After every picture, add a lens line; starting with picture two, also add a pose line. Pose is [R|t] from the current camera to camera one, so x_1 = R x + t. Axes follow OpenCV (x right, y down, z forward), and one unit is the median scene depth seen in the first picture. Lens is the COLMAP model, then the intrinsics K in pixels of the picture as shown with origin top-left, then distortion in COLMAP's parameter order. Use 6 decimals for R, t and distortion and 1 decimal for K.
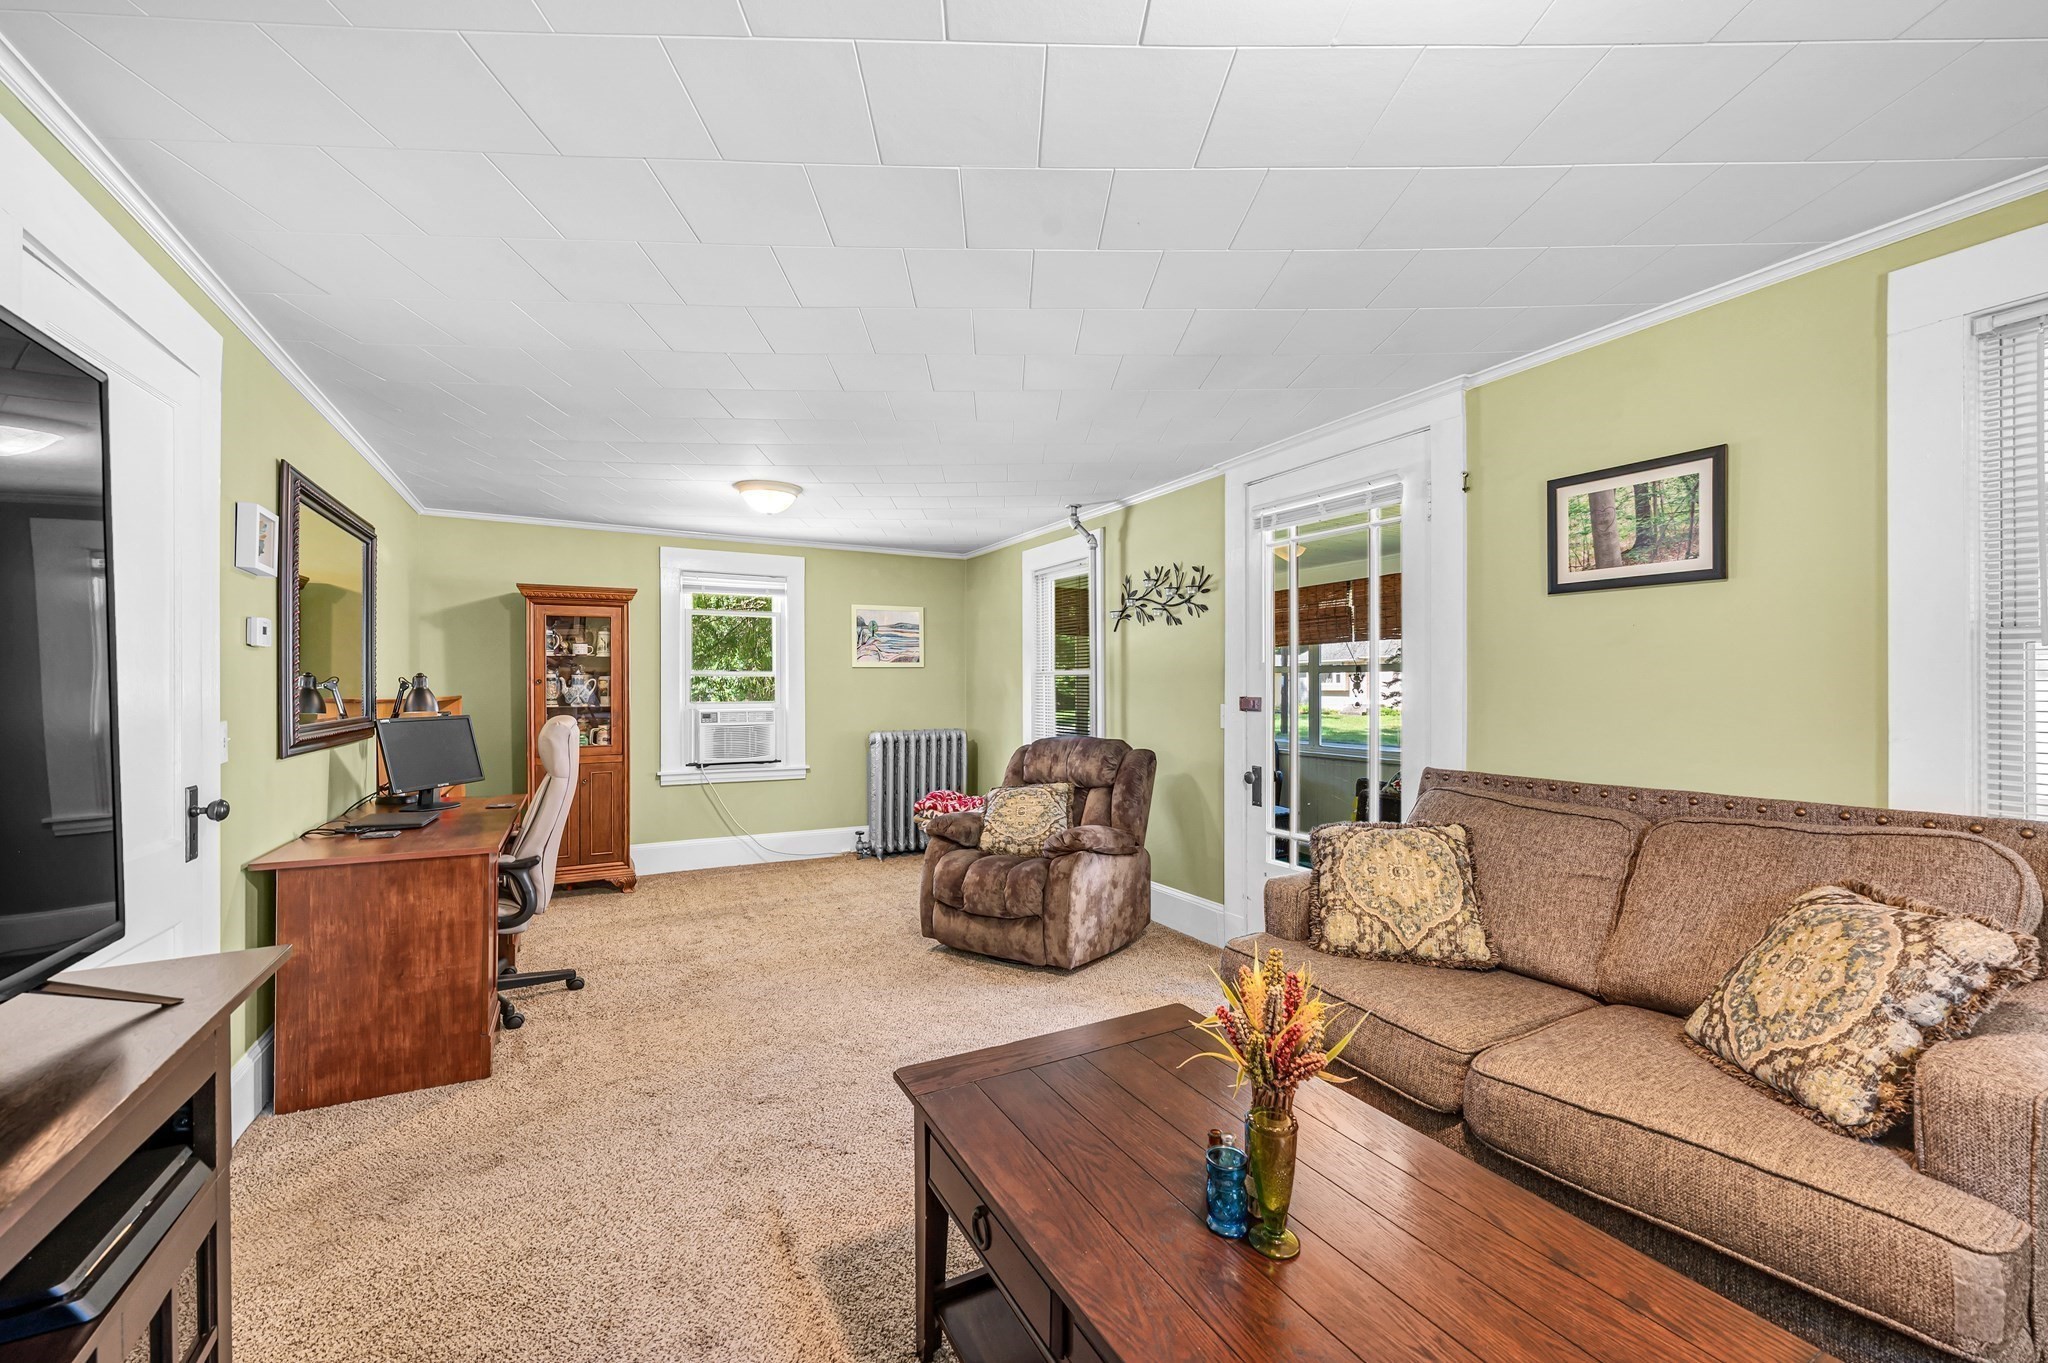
lens RADIAL K [[809.8, 0, 1034.9], [0, 809.8, 683.6], [0, 0, 1]] dist [-0.003921, -0.000448]
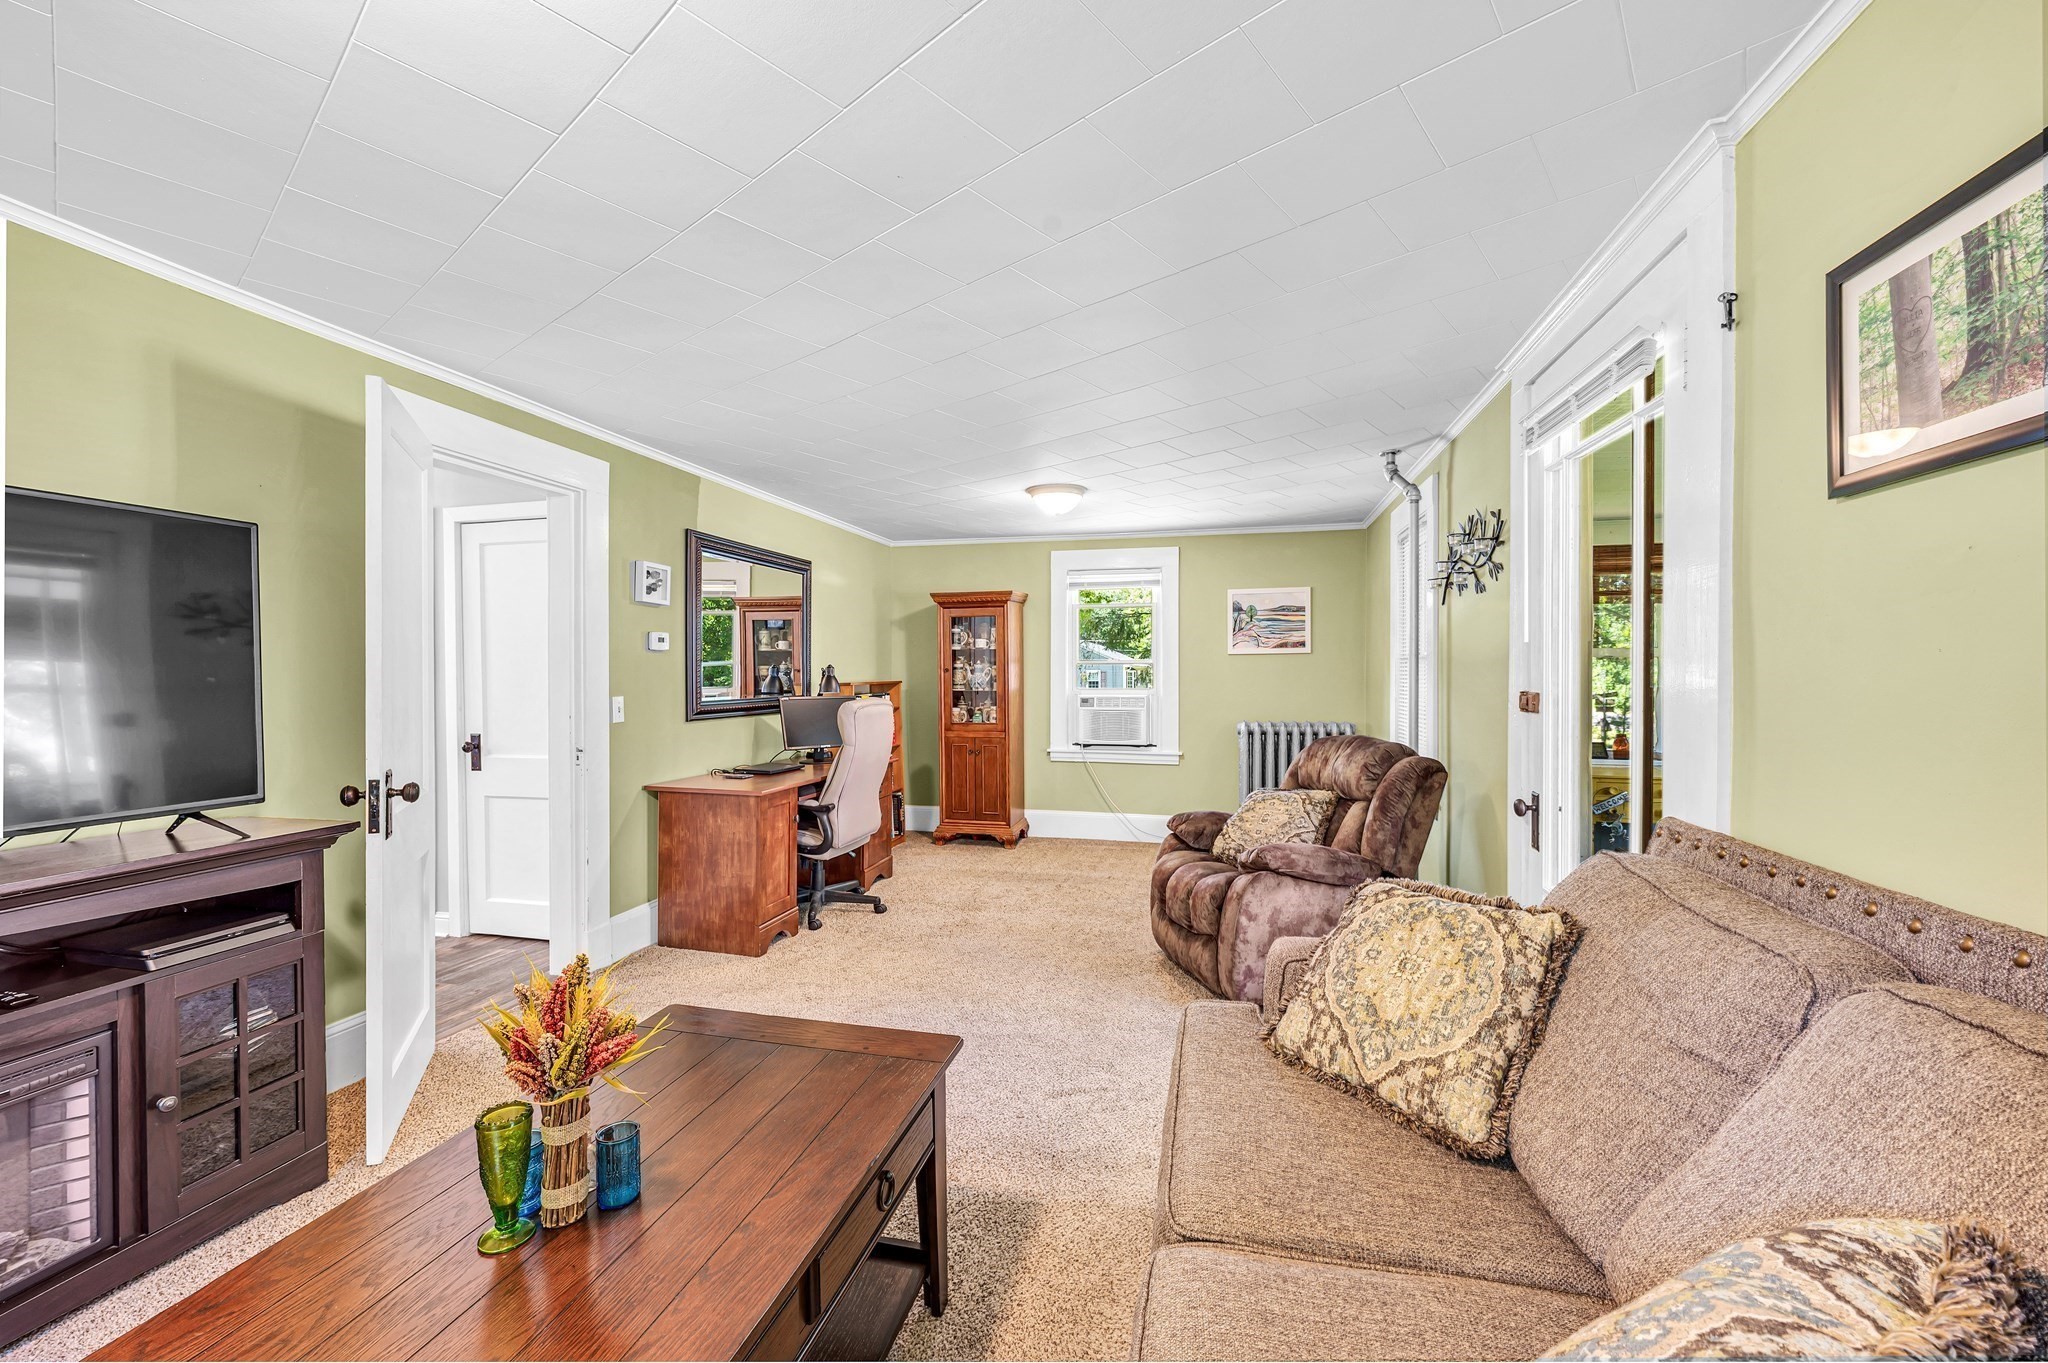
lens RADIAL K [[809.8, 0, 1033.9], [0, 809.8, 678.9], [0, 0, 1]] dist [-0.003921, -0.000448]
pose [[0.742481, 0.006281, -0.669838, 0.401056], [0.001693, 0.999935, 0.011253, -0.003100], [0.669865, -0.009489, 0.742422, 0.194167]]
